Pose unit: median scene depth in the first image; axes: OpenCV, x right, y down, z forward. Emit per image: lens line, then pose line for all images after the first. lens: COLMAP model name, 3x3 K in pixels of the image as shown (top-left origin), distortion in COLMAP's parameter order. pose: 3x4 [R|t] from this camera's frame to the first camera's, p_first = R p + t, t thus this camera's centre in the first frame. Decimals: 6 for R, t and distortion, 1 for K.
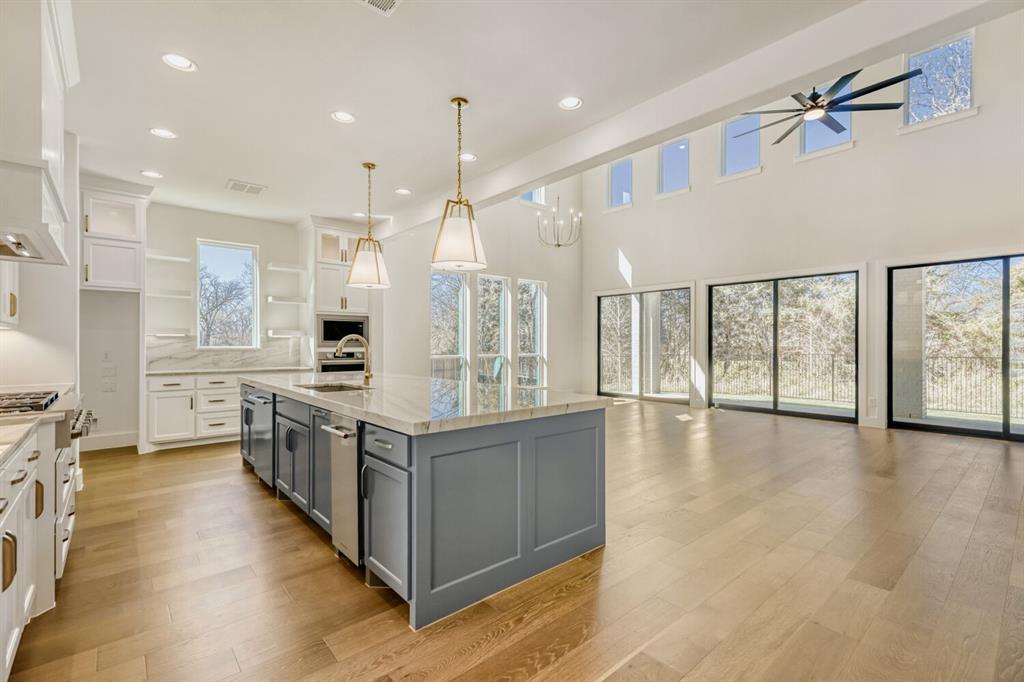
lens RADIAL K [[464.0, 0, 519.6], [0, 464.0, 339.6], [0, 0, 1]] dist [0.010718, -0.000516]
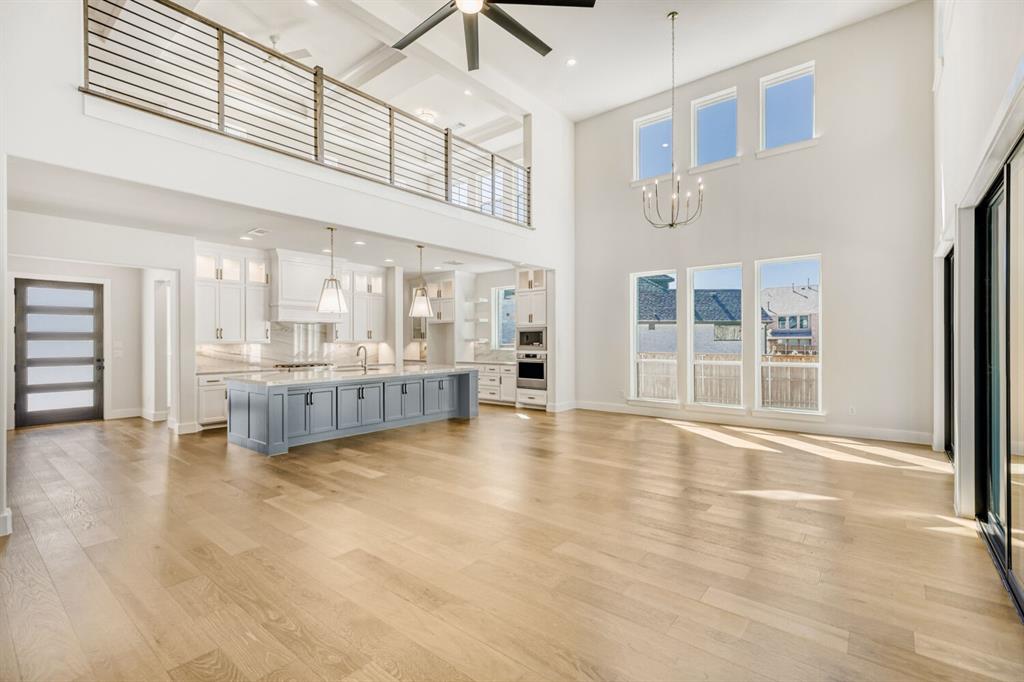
lens RADIAL K [[464.0, 0, 519.6], [0, 464.0, 339.6], [0, 0, 1]] dist [0.010718, -0.000516]
pose [[0.163611, -0.003464, -0.986519, 1.064619], [0.012383, 0.999922, -0.001457, -0.014652], [0.986447, -0.011977, 0.163641, 0.803057]]
